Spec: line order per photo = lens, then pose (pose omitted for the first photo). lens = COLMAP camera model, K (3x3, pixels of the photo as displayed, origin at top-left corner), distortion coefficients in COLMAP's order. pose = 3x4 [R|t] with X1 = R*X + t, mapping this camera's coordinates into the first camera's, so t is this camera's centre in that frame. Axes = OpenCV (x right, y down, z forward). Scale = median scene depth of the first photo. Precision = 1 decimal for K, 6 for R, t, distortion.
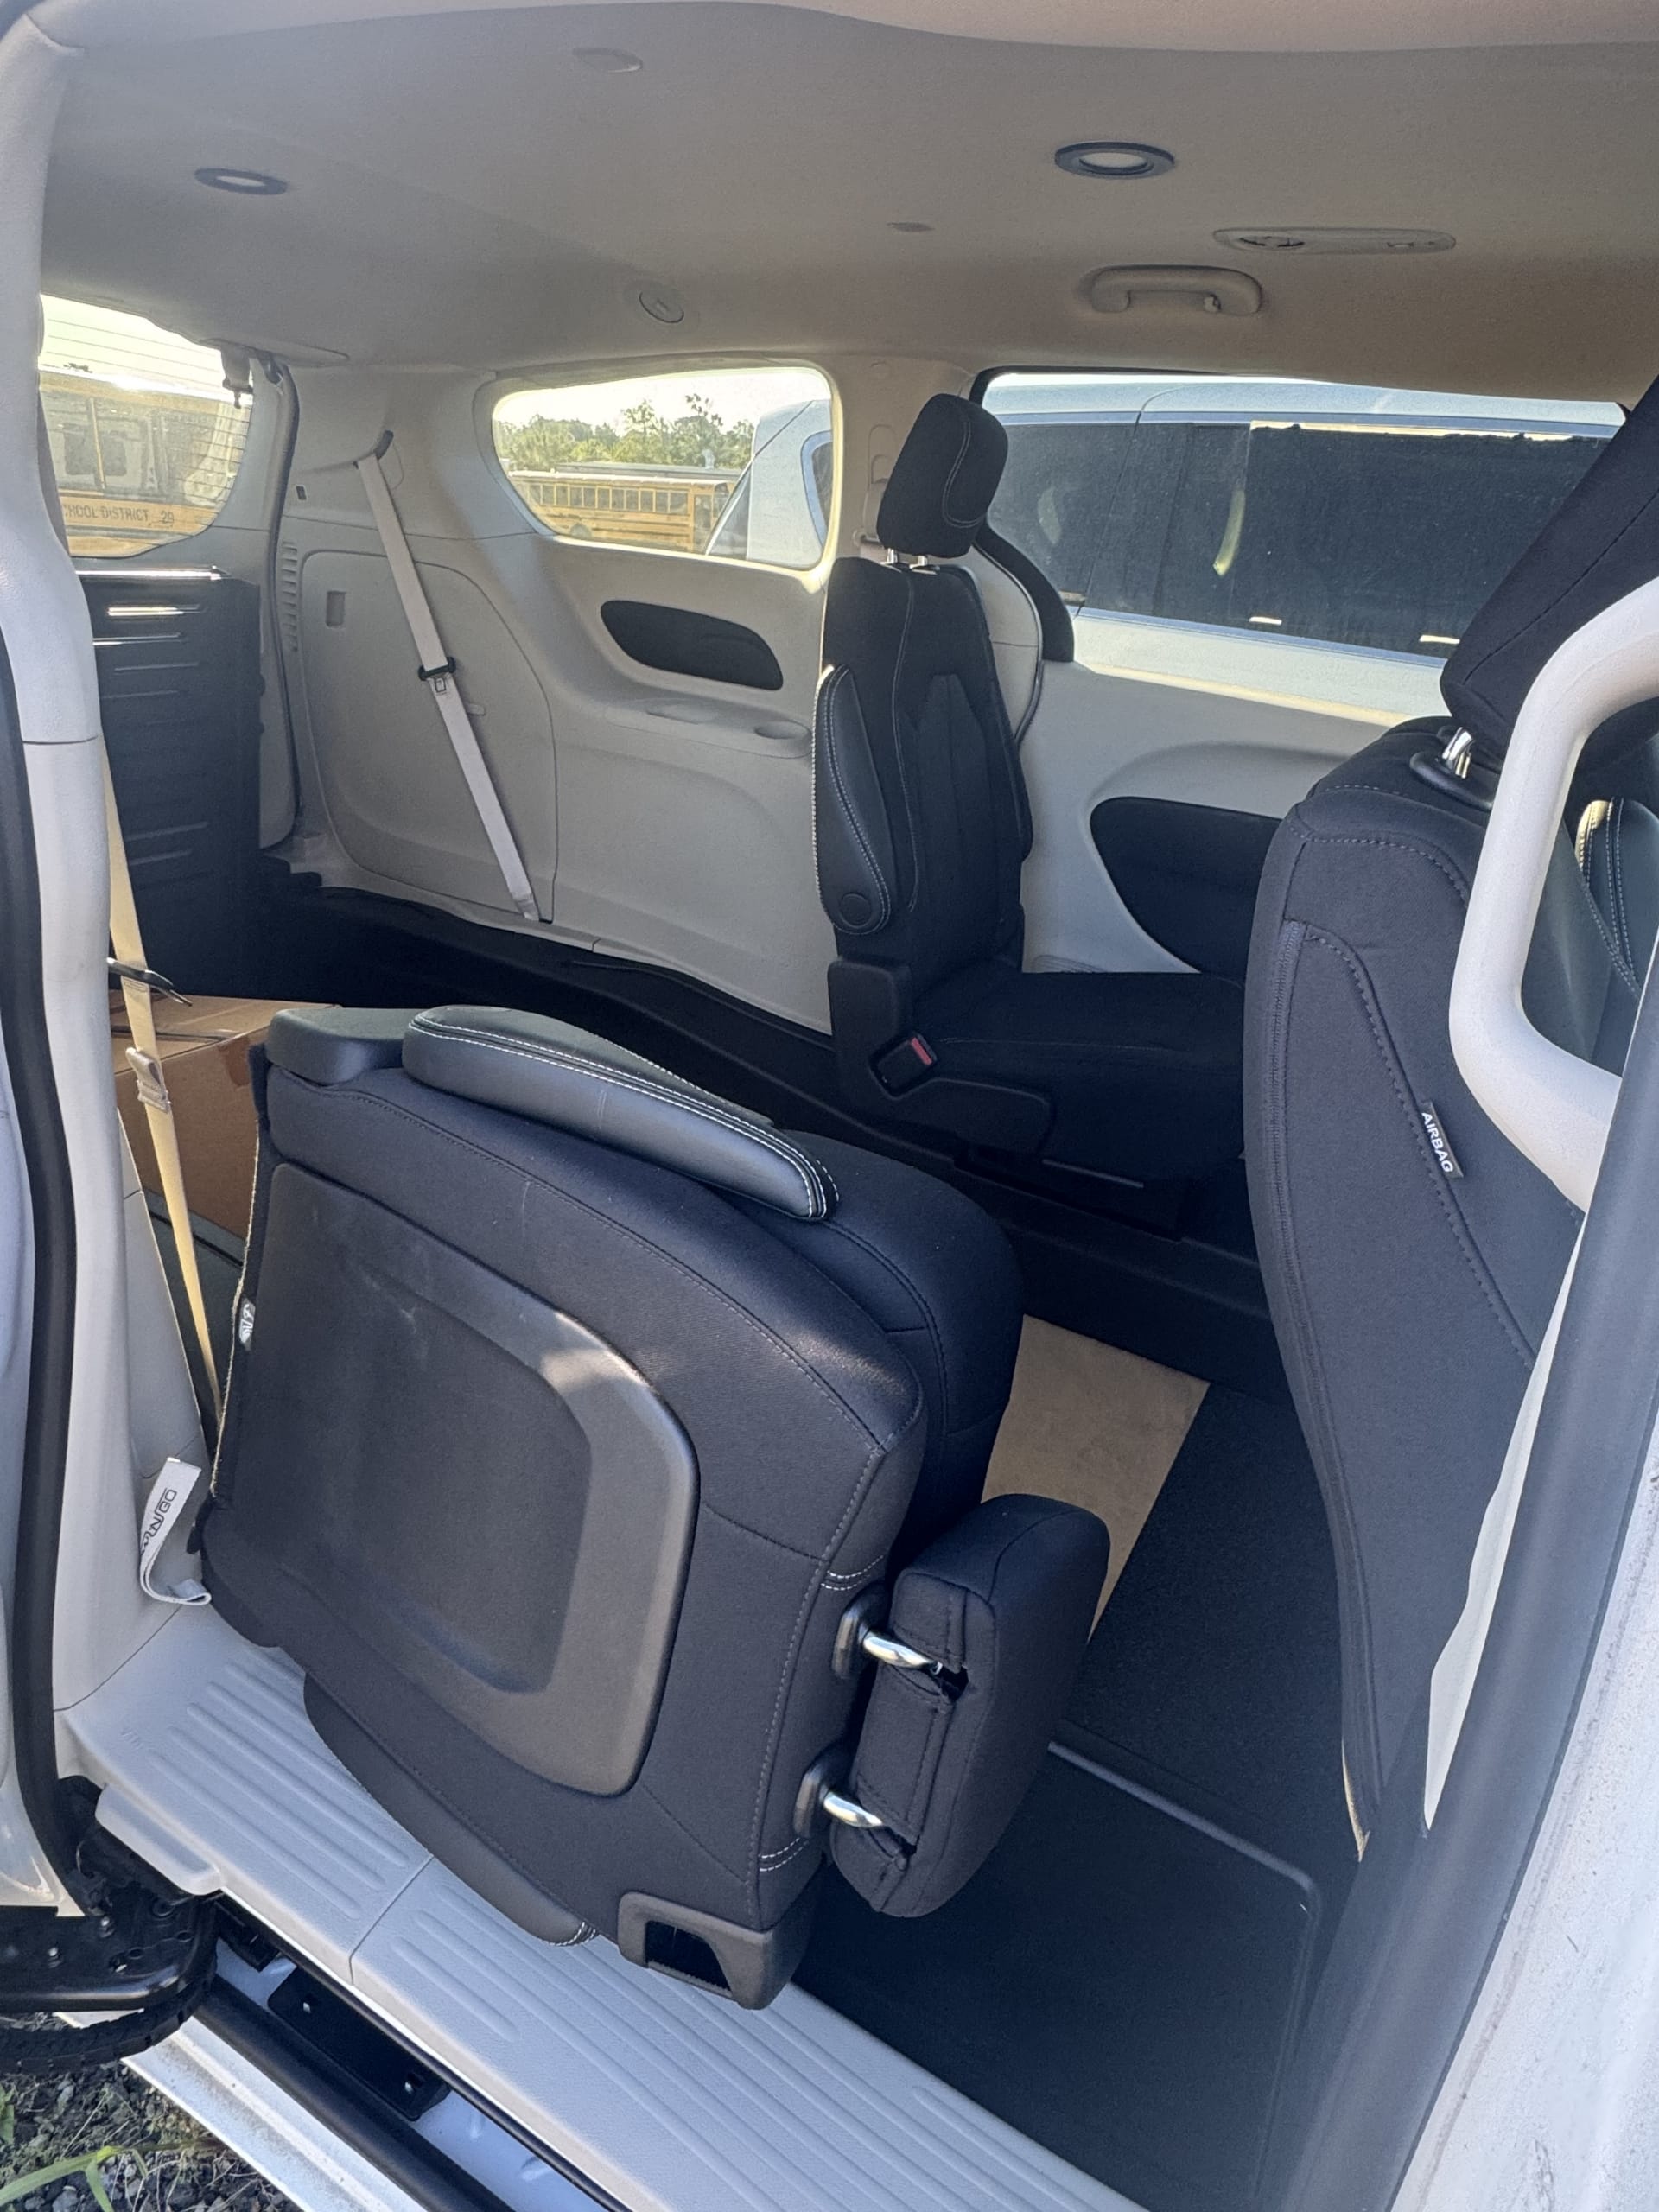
lens RADIAL K [[1270.5, 0, 829.6], [0, 1270.5, 1102.1], [0, 0, 1]] dist [-0.003136, 0.002086]
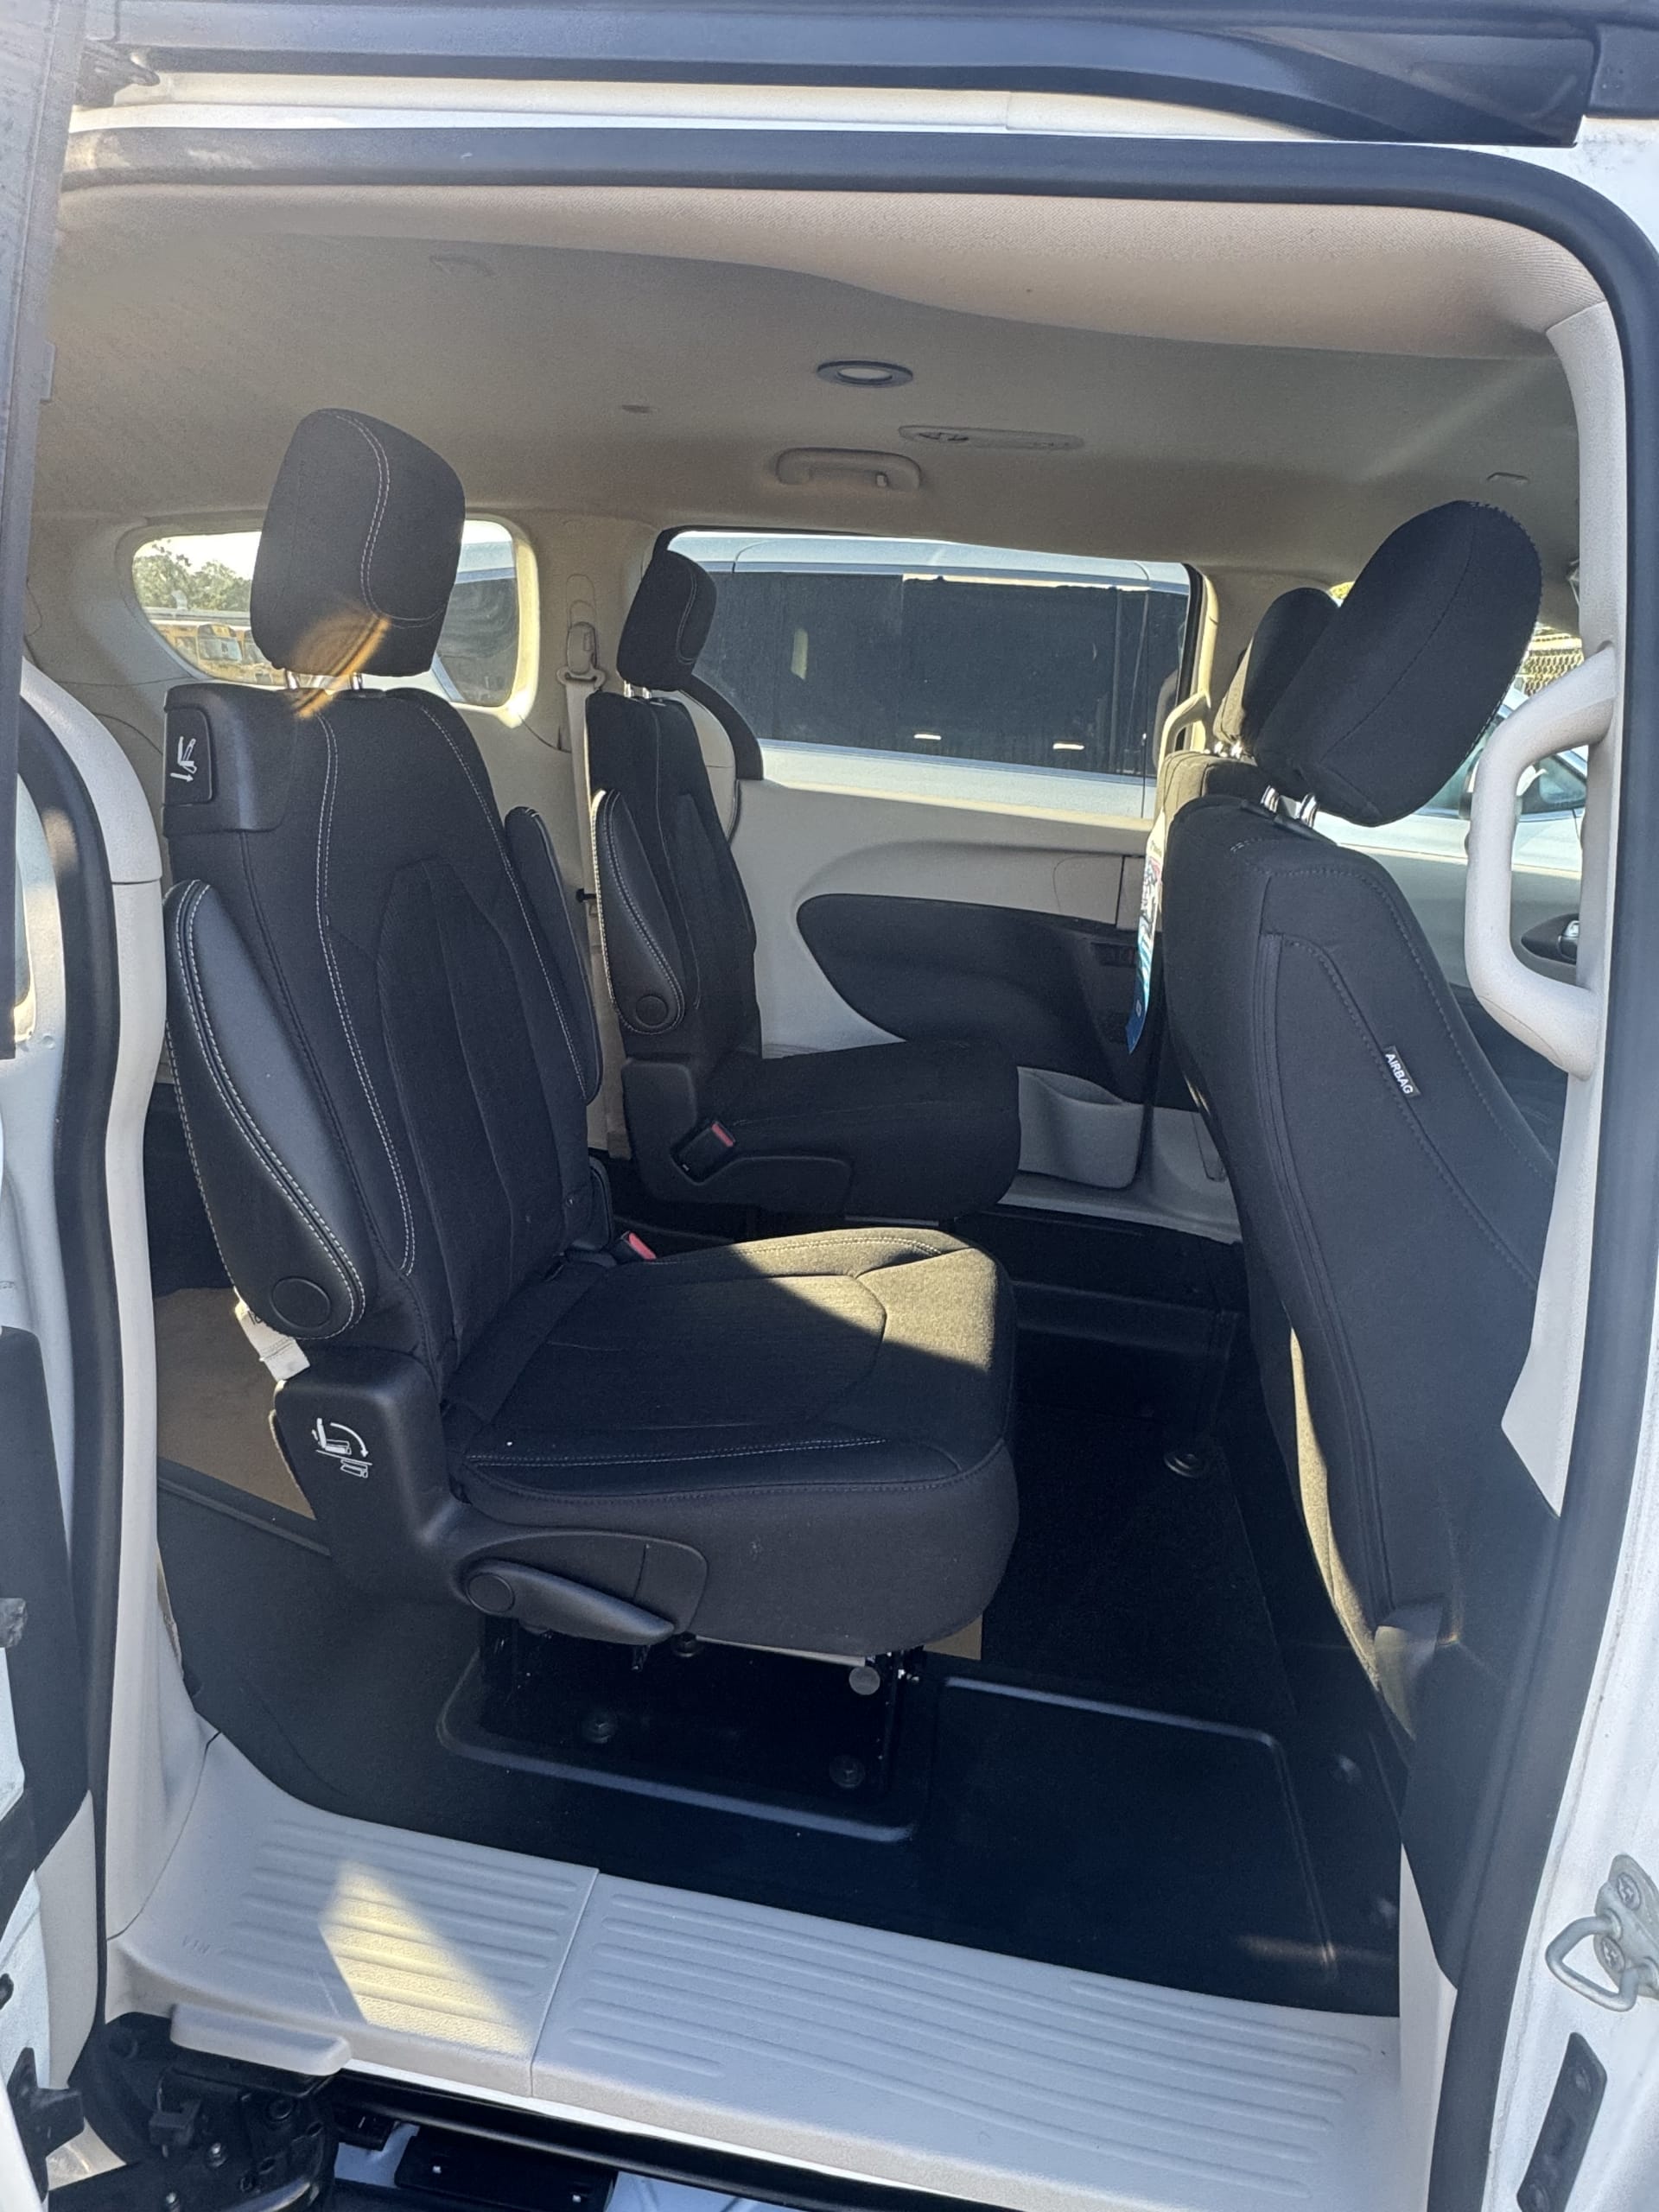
lens RADIAL K [[1270.5, 0, 834.3], [0, 1270.5, 1106.3], [0, 0, 1]] dist [-0.003136, 0.002086]
pose [[0.935481, -0.130223, 0.328507, -0.196041], [0.159117, 0.985277, -0.062541, 0.018771], [-0.315526, 0.110777, 0.942429, -0.045563]]
